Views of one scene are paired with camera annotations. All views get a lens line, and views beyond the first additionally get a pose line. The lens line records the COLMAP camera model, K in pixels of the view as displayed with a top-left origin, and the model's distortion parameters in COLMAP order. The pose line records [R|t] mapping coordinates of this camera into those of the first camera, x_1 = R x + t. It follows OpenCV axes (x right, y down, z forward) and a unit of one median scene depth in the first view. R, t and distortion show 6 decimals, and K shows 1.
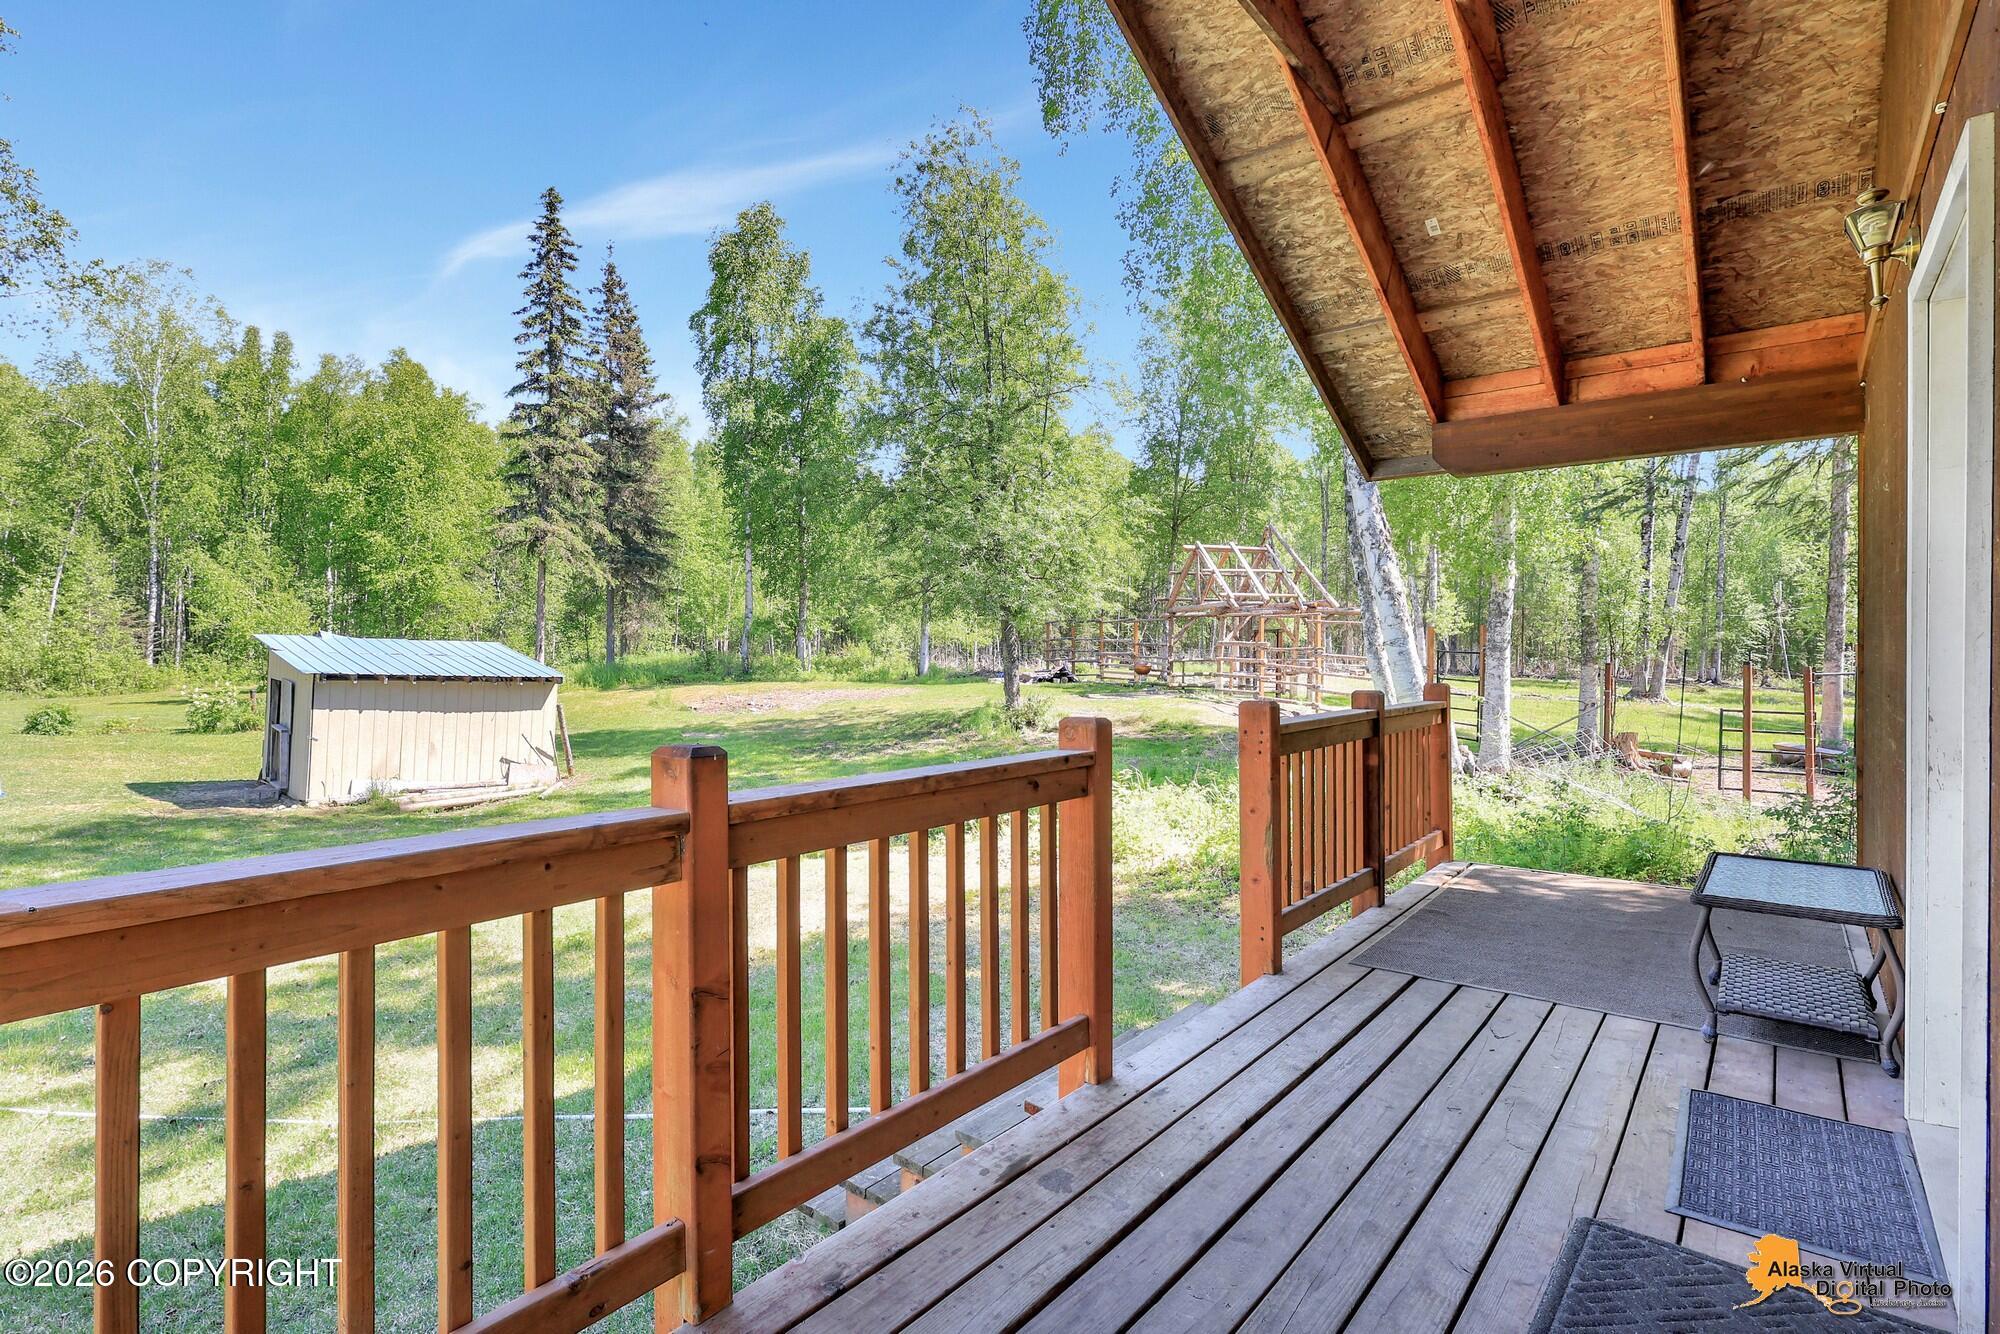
lens RADIAL K [[939.6, 0, 999.8], [0, 939.6, 660.8], [0, 0, 1]] dist [0.000105, 0.000235]
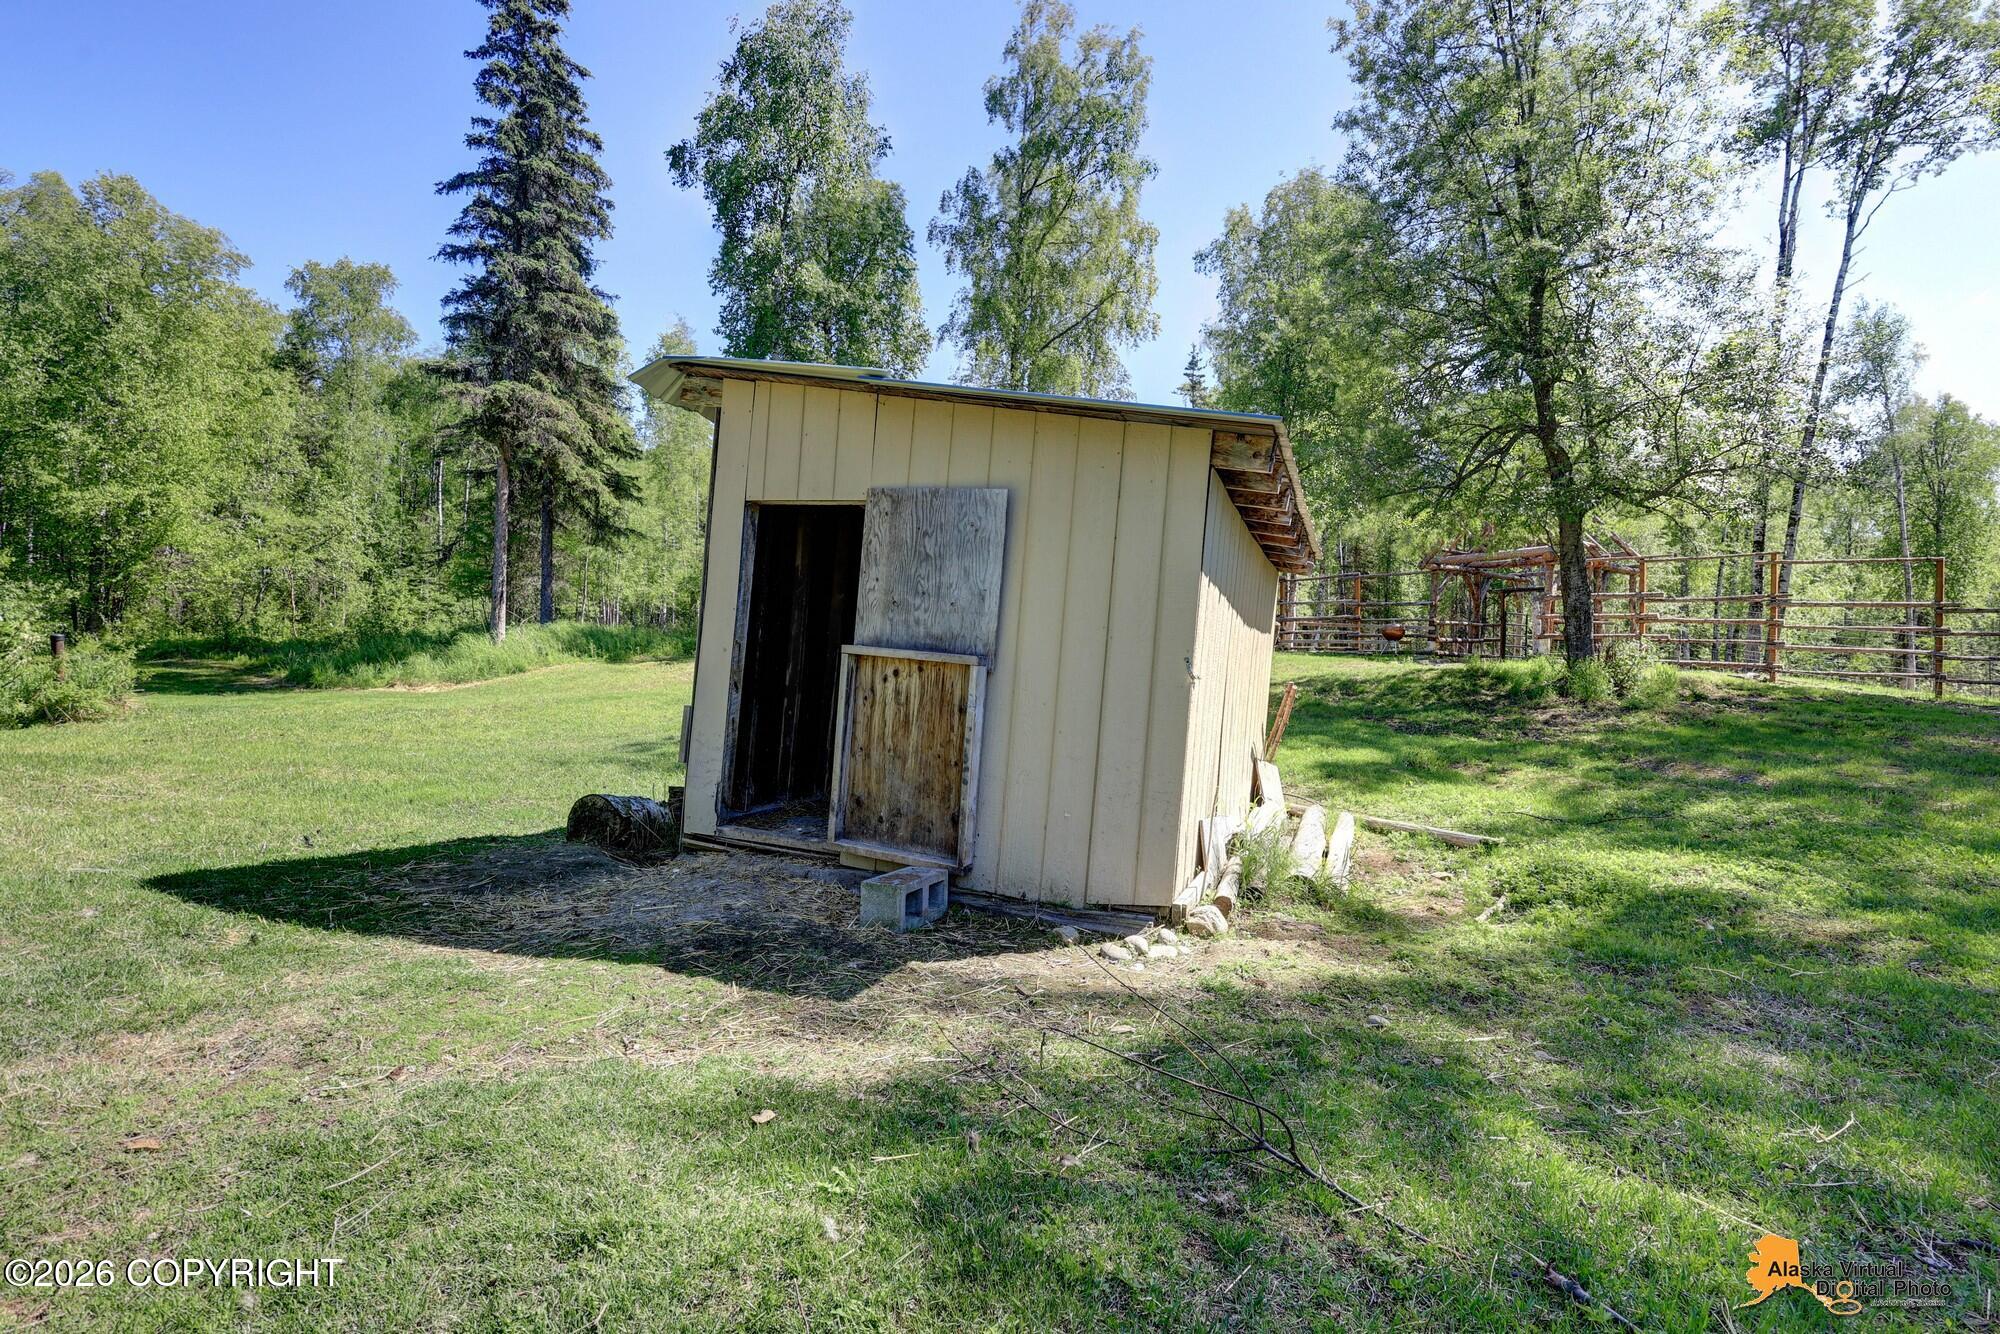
lens RADIAL K [[898.8, 0, 1000.0], [0, 898.8, 667.0], [0, 0, 1]] dist [-0.001497, -0.000353]
pose [[0.947099, 0.001062, 0.320938, -0.267716], [-0.001407, 0.999999, 0.000844, 0.024291], [-0.320937, -0.001251, 0.947100, 0.233238]]
